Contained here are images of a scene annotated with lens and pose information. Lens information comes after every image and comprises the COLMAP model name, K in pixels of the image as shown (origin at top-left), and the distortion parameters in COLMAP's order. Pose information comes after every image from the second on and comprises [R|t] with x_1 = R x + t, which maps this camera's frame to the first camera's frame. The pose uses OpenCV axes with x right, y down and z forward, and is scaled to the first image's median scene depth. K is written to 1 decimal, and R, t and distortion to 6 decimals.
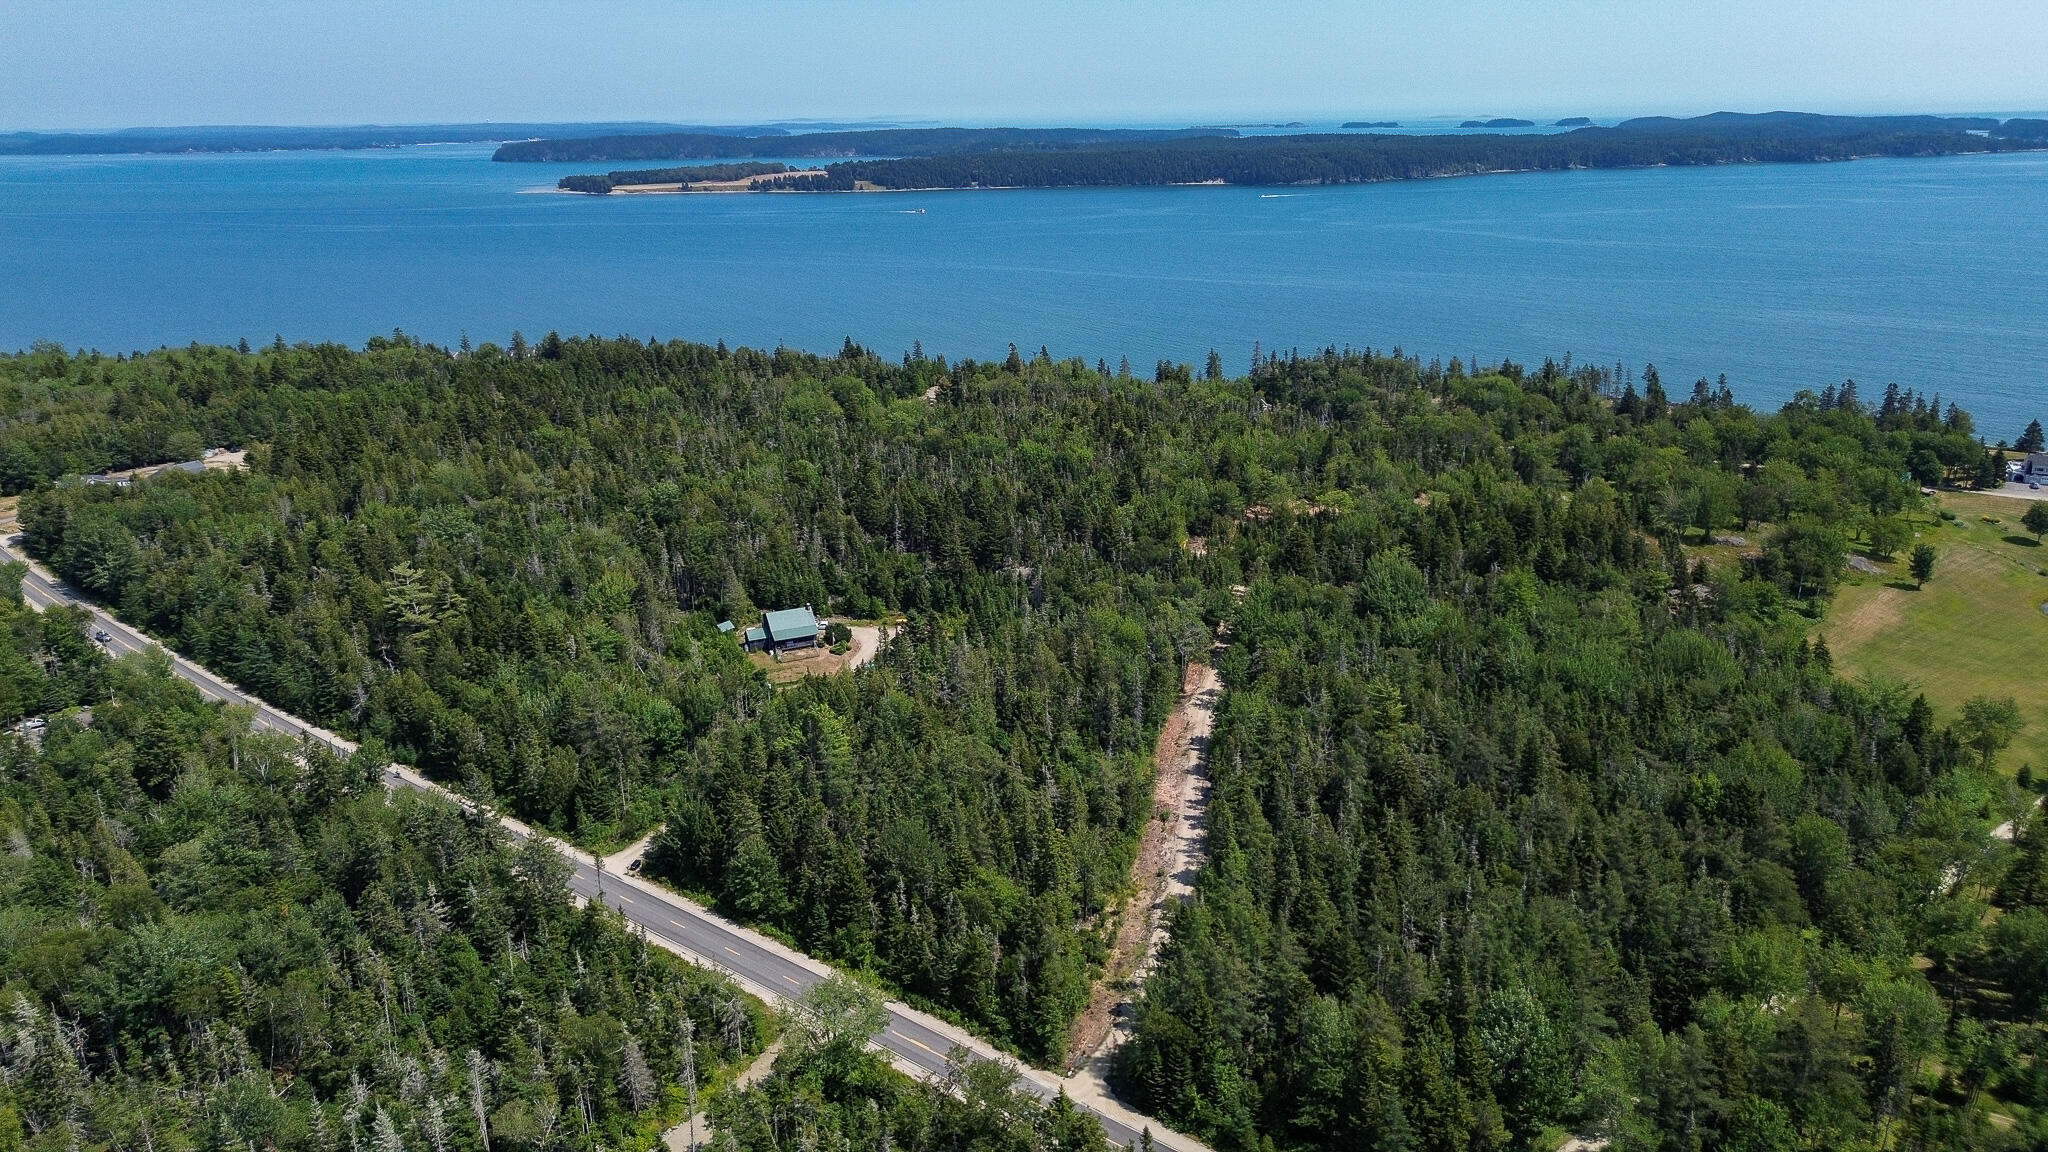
lens RADIAL K [[1449.8, 0, 1027.1], [0, 1449.8, 569.0], [0, 0, 1]] dist [0.073662, -0.077051]
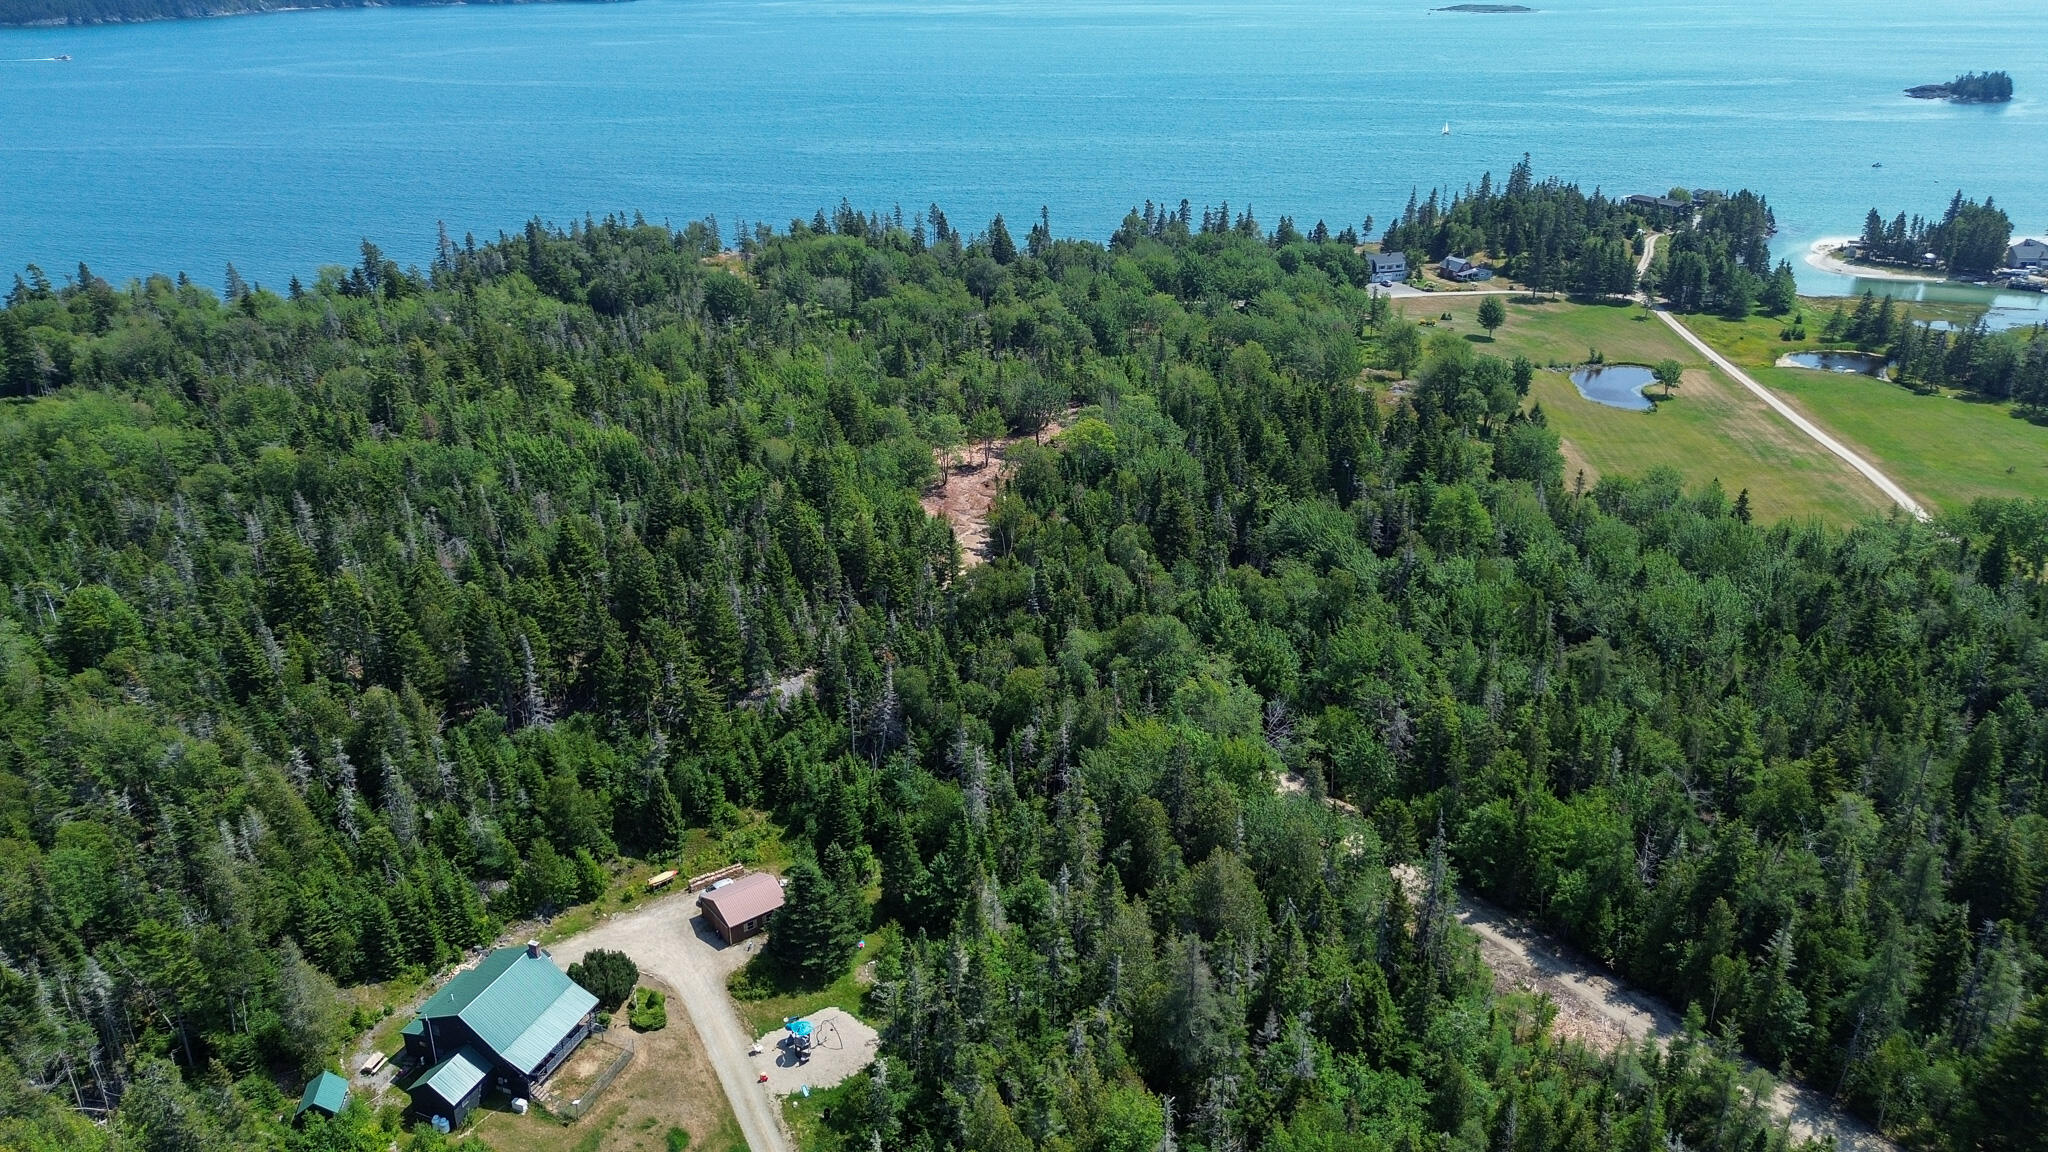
lens RADIAL K [[1453.1, 0, 1027.0], [0, 1453.1, 580.9], [0, 0, 1]] dist [0.044098, -0.033843]
pose [[0.700586, -0.265743, 0.662239, -0.287107], [0.198198, 0.964018, 0.177166, -0.114717], [-0.685491, 0.007134, 0.728046, 0.580502]]
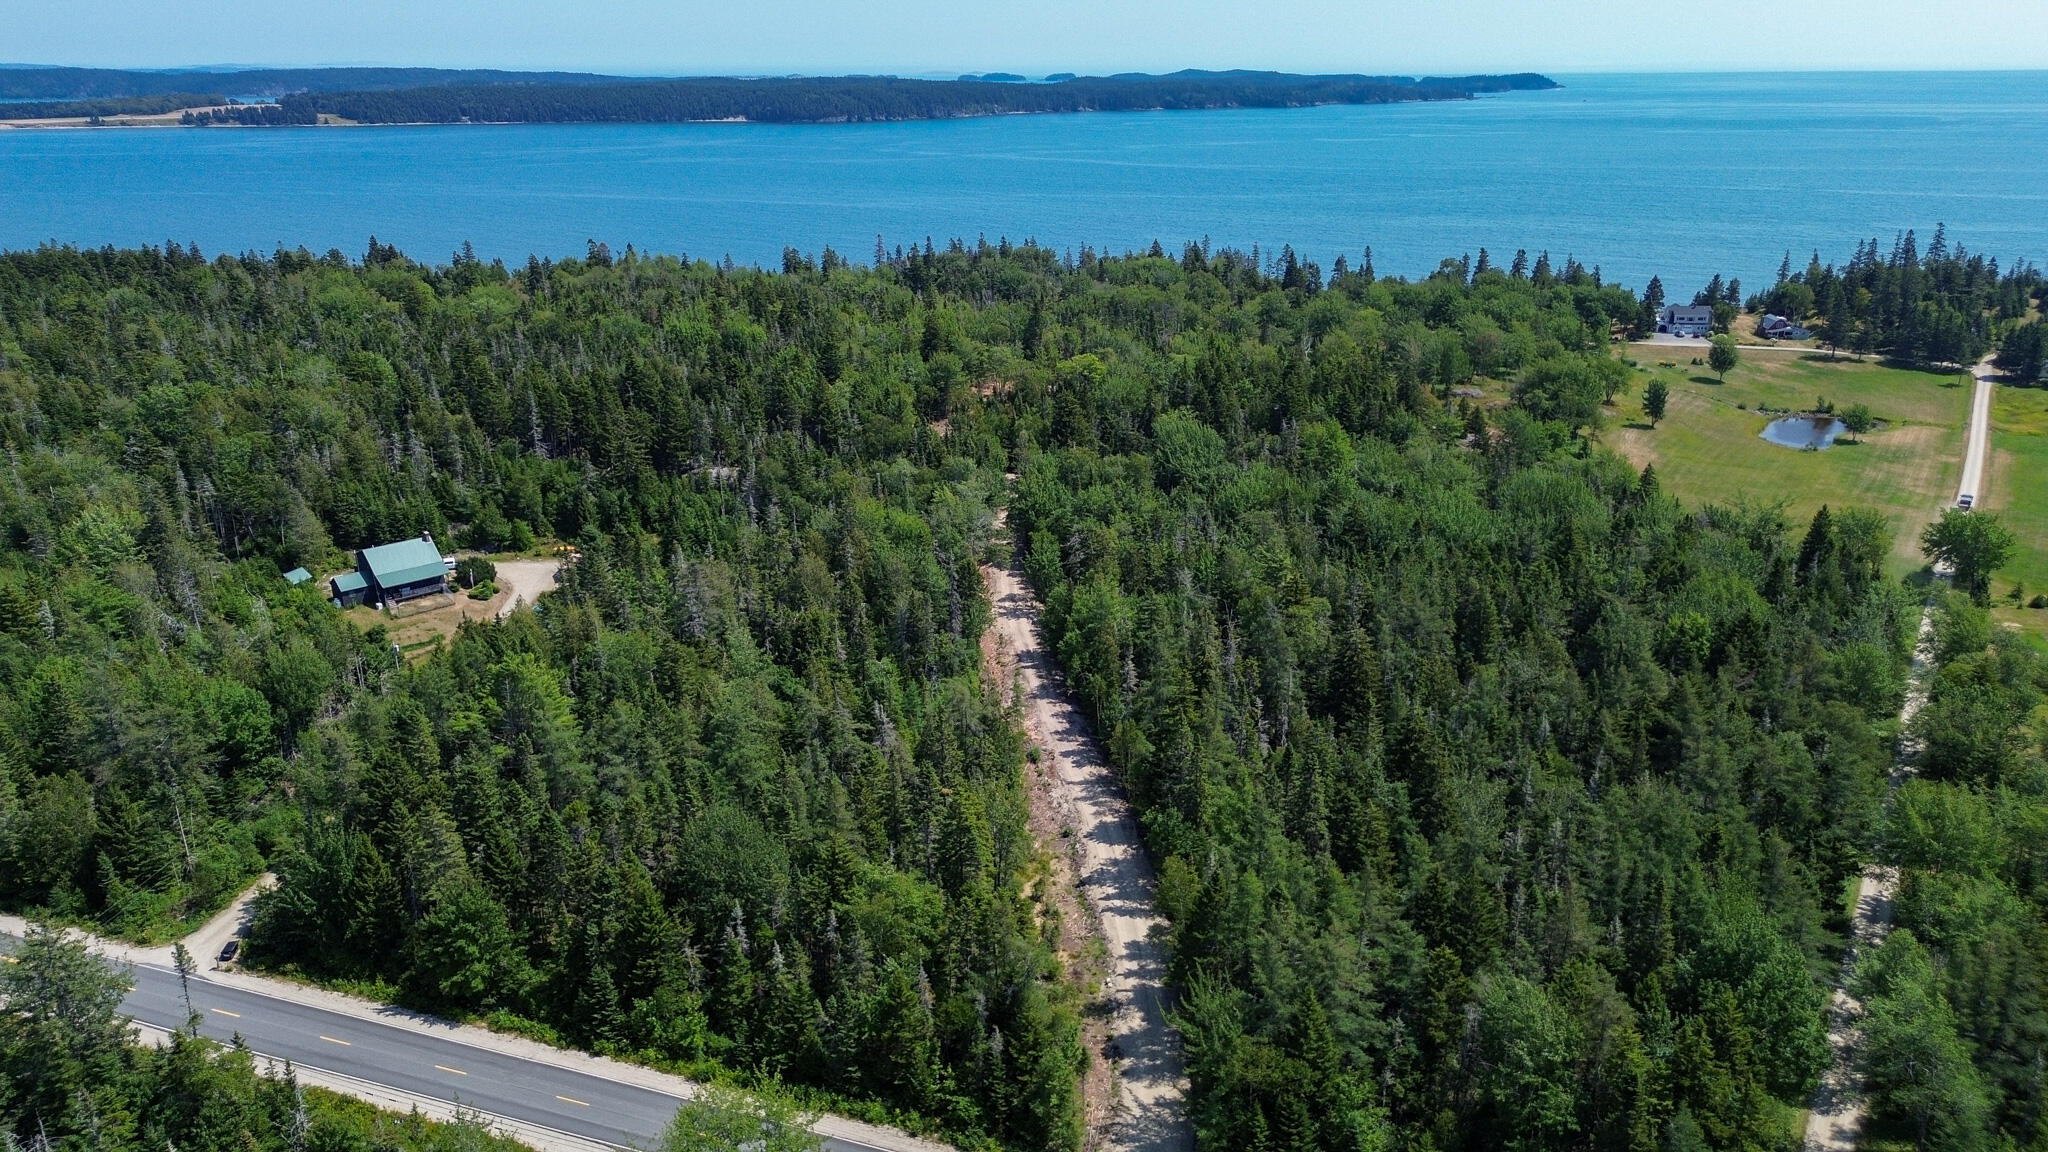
lens RADIAL K [[1445.6, 0, 1026.8], [0, 1445.6, 585.6], [0, 0, 1]] dist [0.065675, -0.067432]
pose [[0.947049, -0.095261, 0.306632, -0.091546], [0.083698, 0.995202, 0.050675, 0.036465], [-0.309988, -0.022327, 0.950478, 0.236928]]
